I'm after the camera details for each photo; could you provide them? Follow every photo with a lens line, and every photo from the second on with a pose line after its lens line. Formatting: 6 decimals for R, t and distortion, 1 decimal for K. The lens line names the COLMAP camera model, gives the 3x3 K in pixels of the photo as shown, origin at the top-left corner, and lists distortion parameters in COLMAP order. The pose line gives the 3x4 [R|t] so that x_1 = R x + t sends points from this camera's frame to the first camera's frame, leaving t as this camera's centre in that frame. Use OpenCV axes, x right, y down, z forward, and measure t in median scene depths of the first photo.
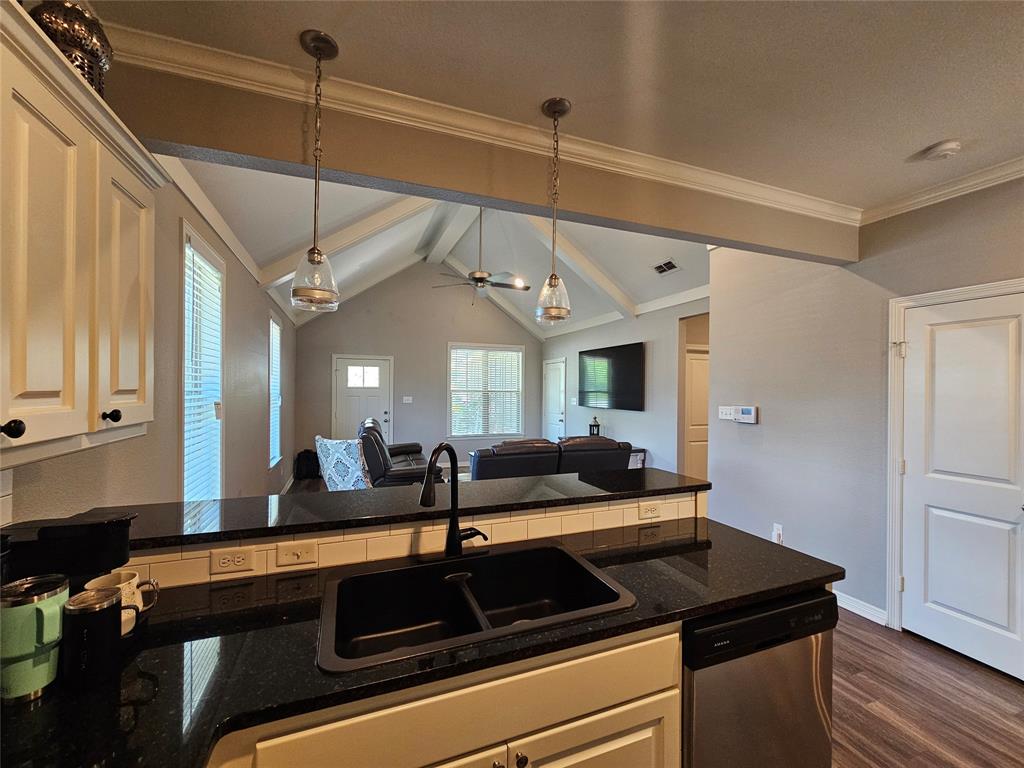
lens RADIAL K [[420.5, 0, 510.2], [0, 420.5, 384.9], [0, 0, 1]] dist [-0.004028, 0.001437]
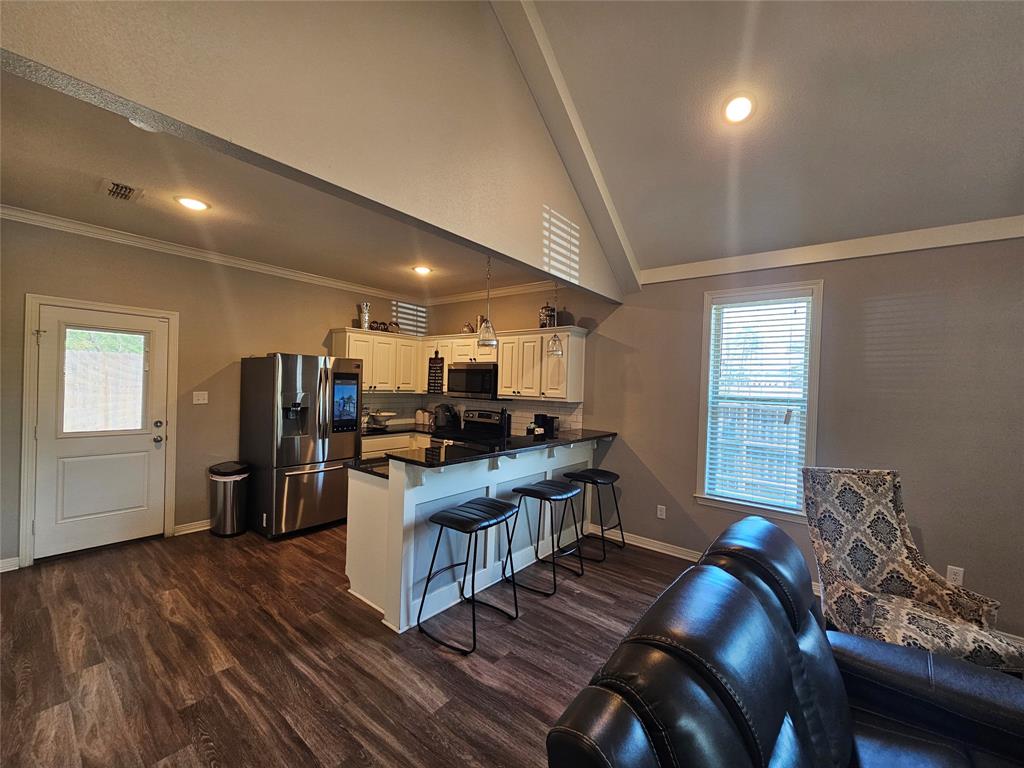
lens RADIAL K [[420.5, 0, 507.6], [0, 420.5, 388.2], [0, 0, 1]] dist [-0.004028, 0.001437]
pose [[-0.868568, -0.032698, -0.494489, 0.212277], [-0.037277, 0.999305, -0.000600, 0.004320], [0.494165, 0.017912, -0.869183, 0.616528]]
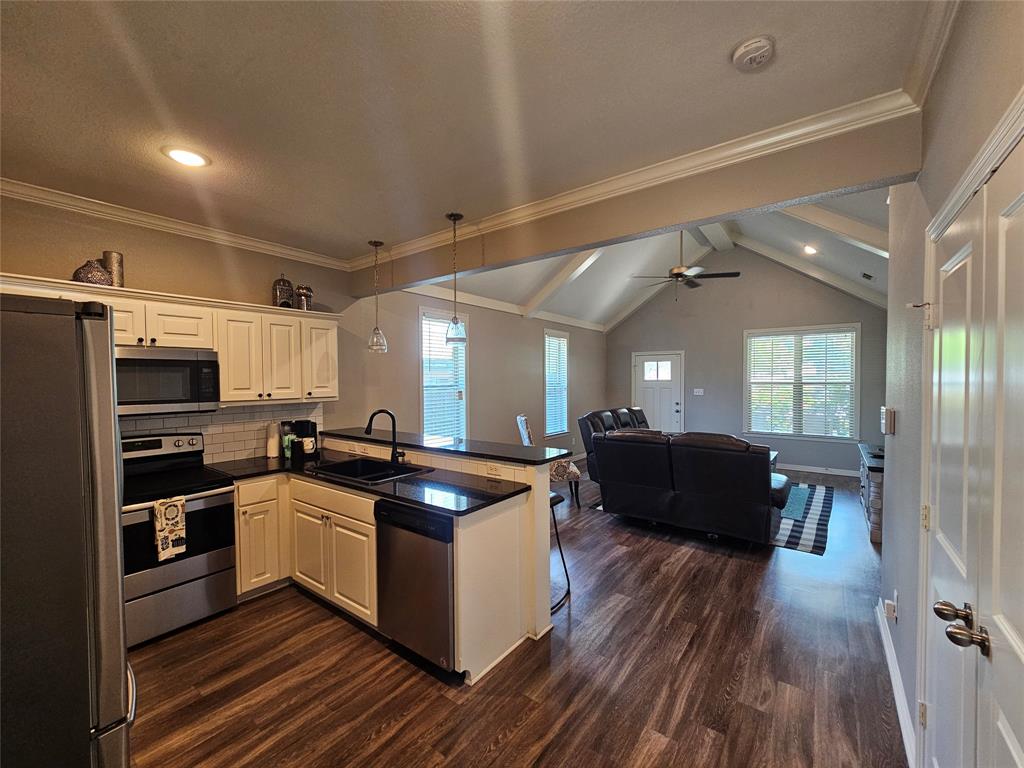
lens RADIAL K [[420.5, 0, 513.6], [0, 420.5, 388.1], [0, 0, 1]] dist [-0.004028, 0.001437]
pose [[0.534550, 0.006229, -0.845114, 0.390967], [0.017551, 0.999675, 0.018469, -0.000789], [0.844954, -0.024705, 0.534267, 0.075316]]
